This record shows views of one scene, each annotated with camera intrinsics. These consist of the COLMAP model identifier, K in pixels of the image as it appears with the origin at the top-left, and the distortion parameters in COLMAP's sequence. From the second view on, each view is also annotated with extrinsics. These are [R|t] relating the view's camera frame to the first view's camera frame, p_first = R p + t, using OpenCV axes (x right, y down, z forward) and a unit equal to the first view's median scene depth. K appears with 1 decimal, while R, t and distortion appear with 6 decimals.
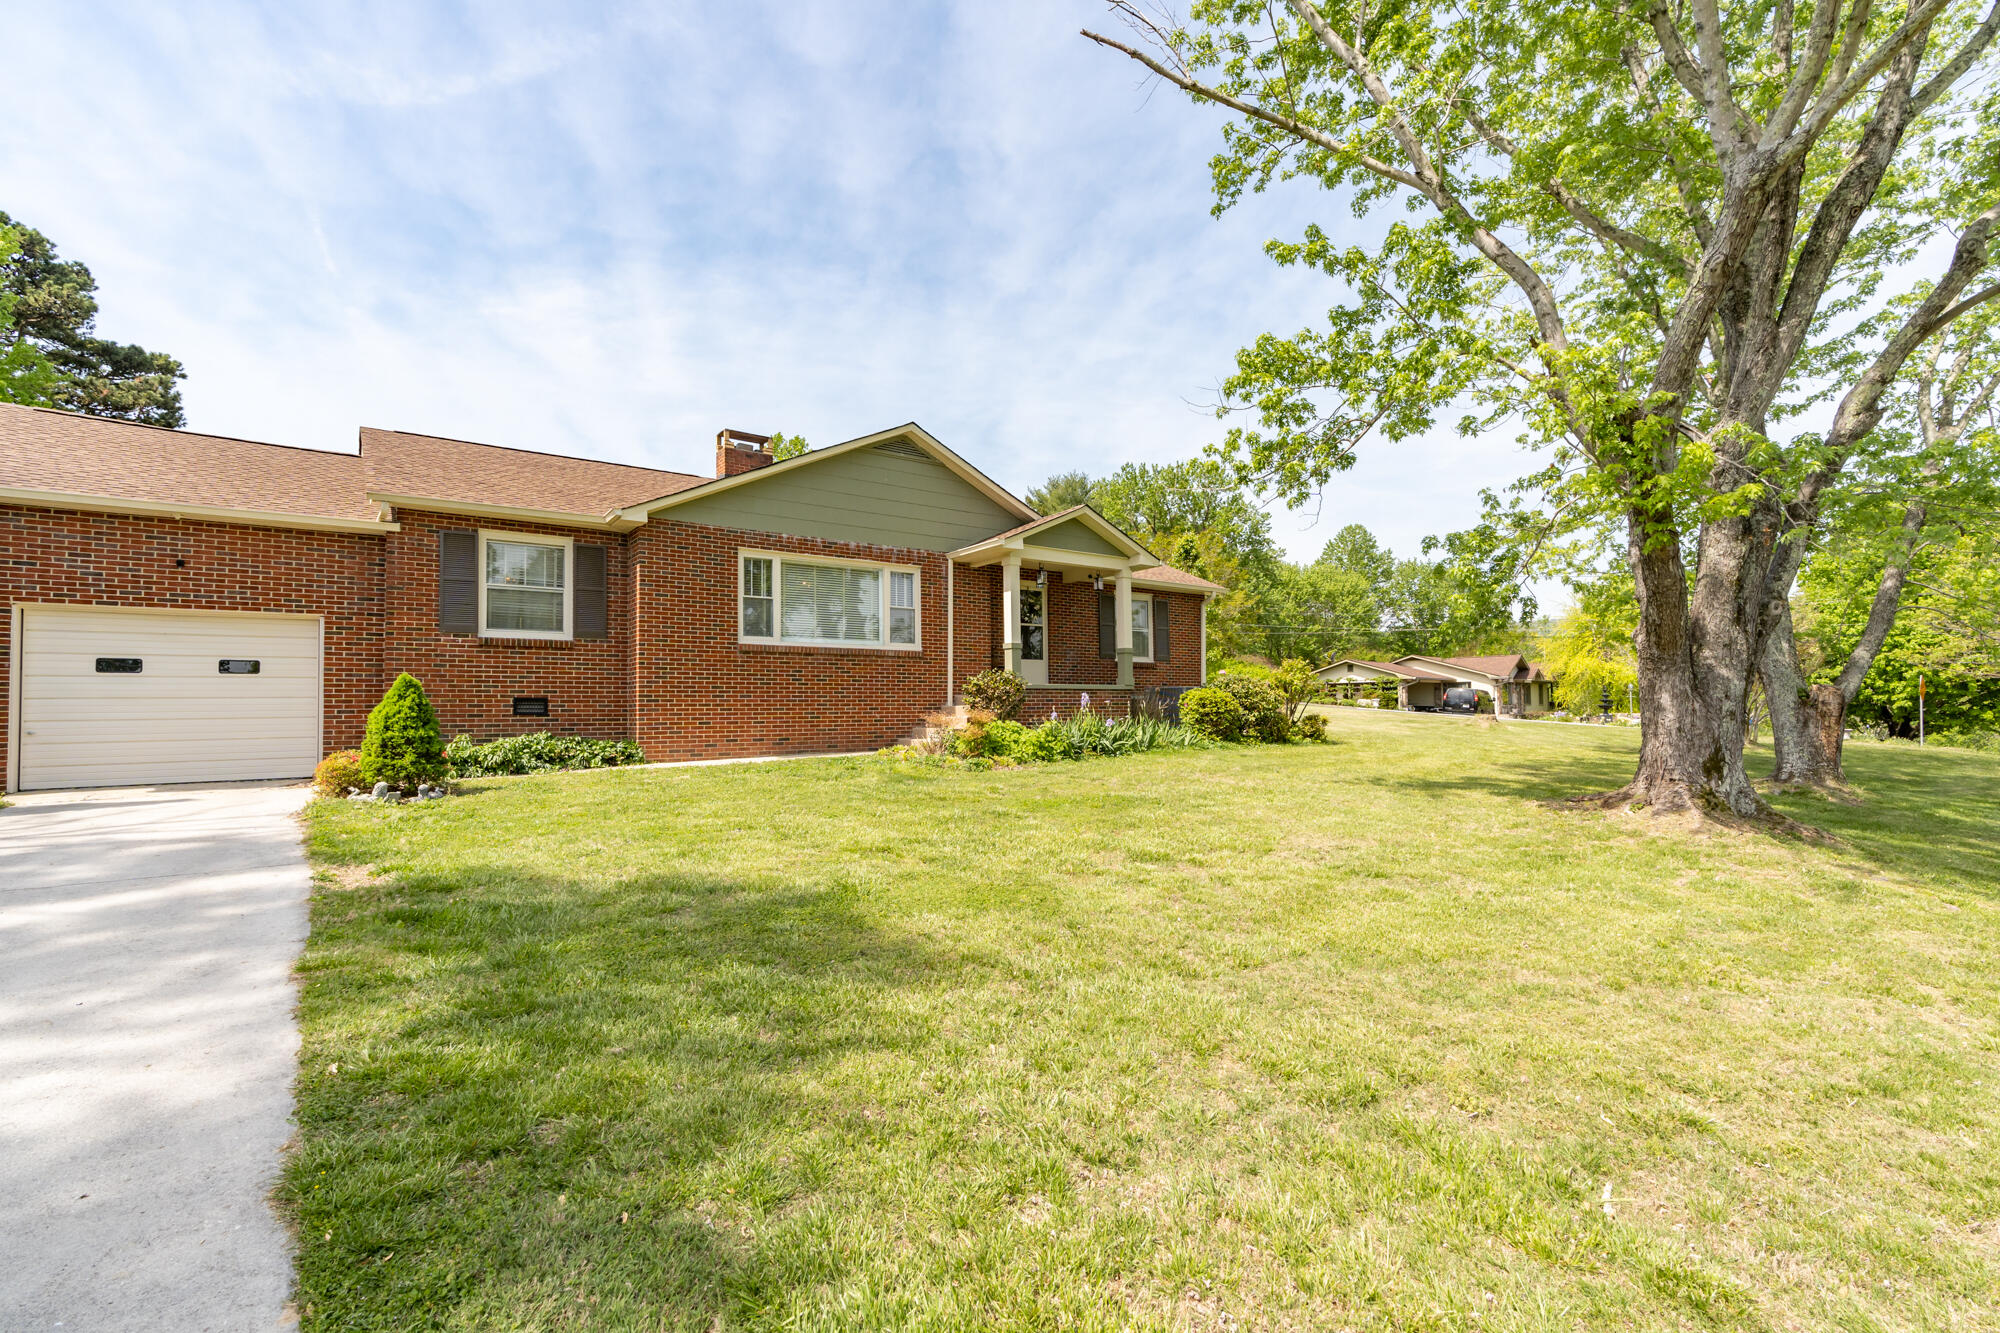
lens RADIAL K [[891.9, 0, 998.9], [0, 891.9, 674.4], [0, 0, 1]] dist [-0.017434, -0.001125]
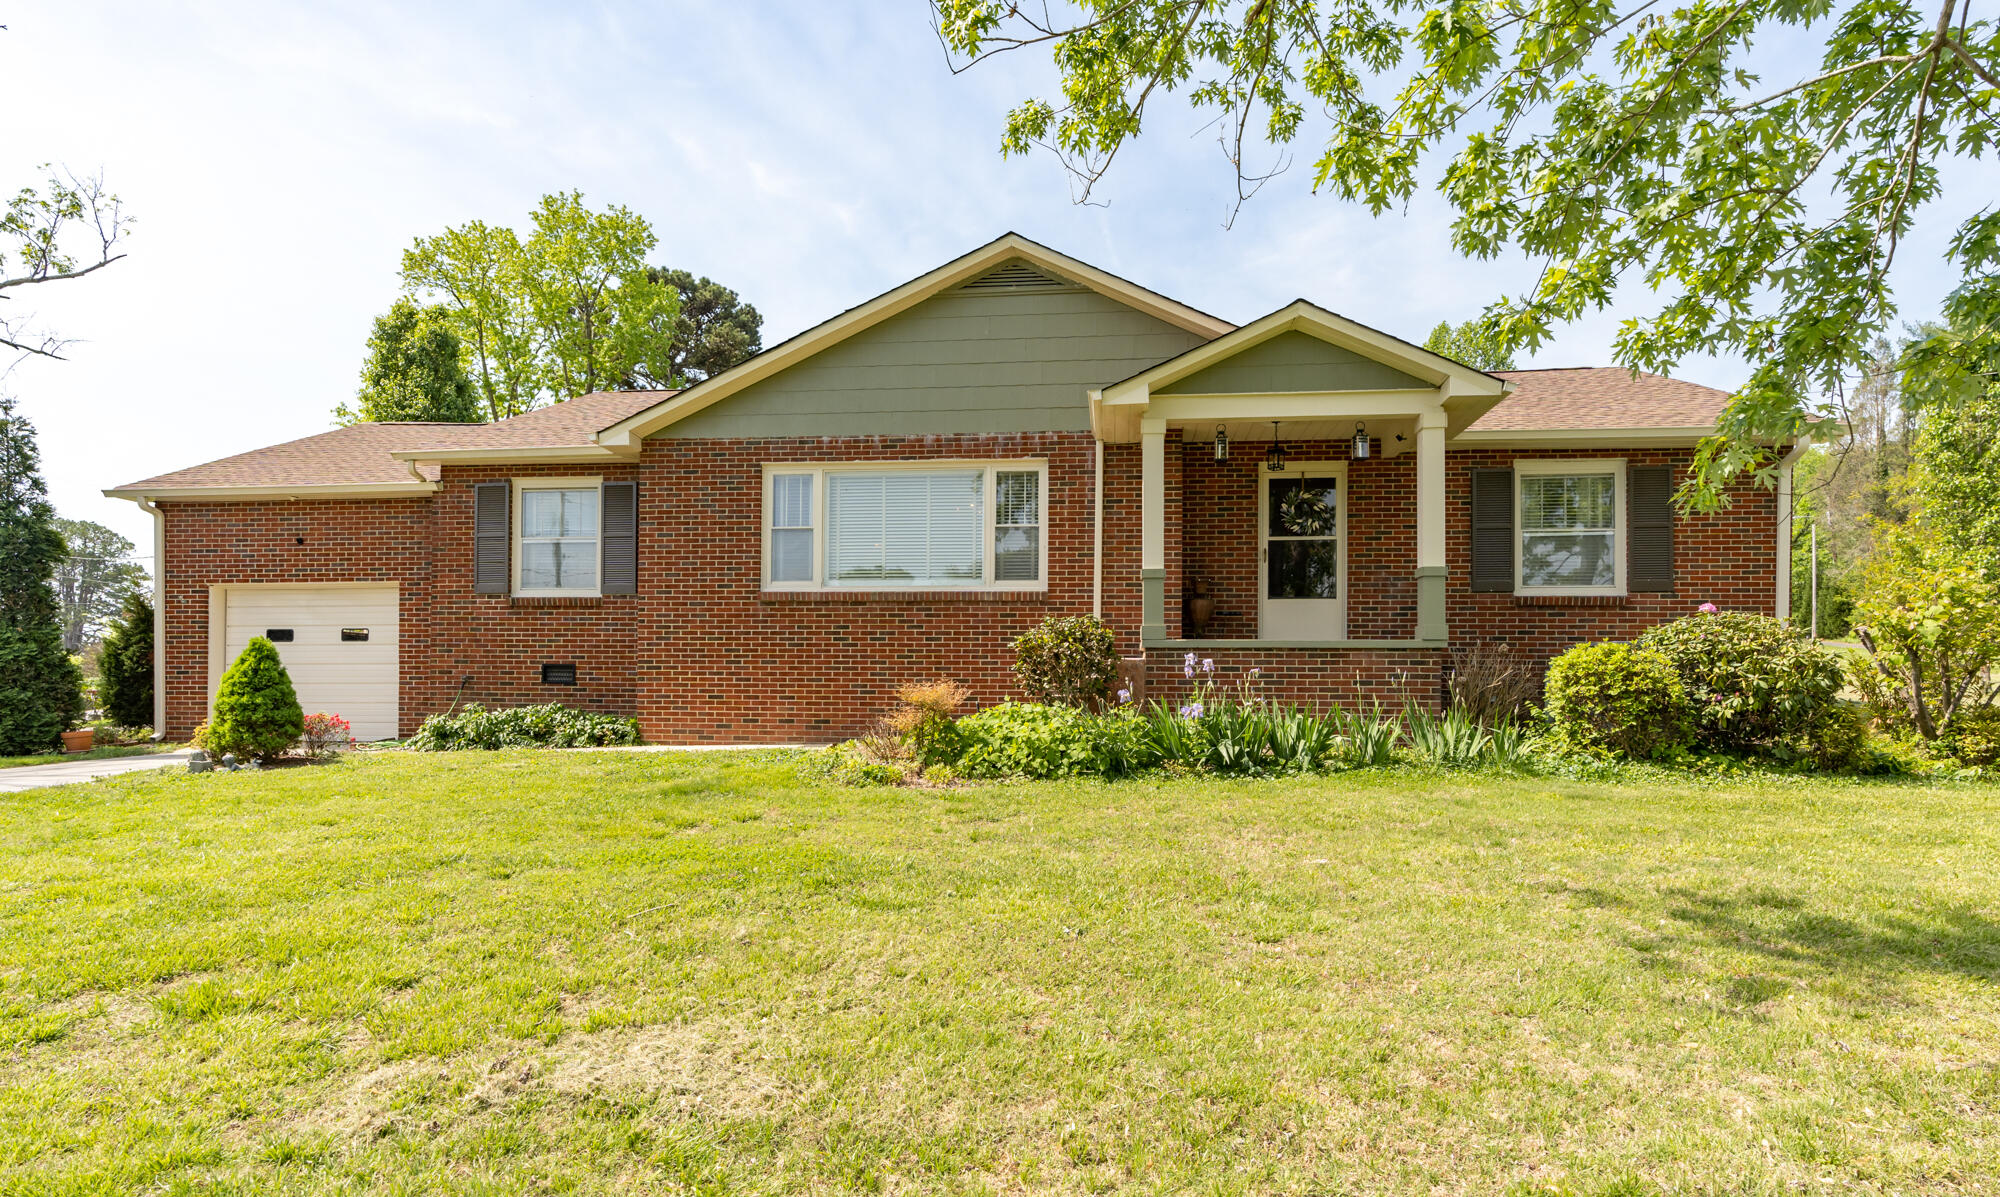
lens RADIAL K [[1038.7, 0, 1016.8], [0, 1038.7, 671.5], [0, 0, 1]] dist [-0.007122, -0.000565]
pose [[0.734951, 0.001693, -0.678118, 0.454487], [0.015503, 0.999694, 0.019298, 0.018770], [0.677943, -0.024696, 0.734700, 0.499038]]
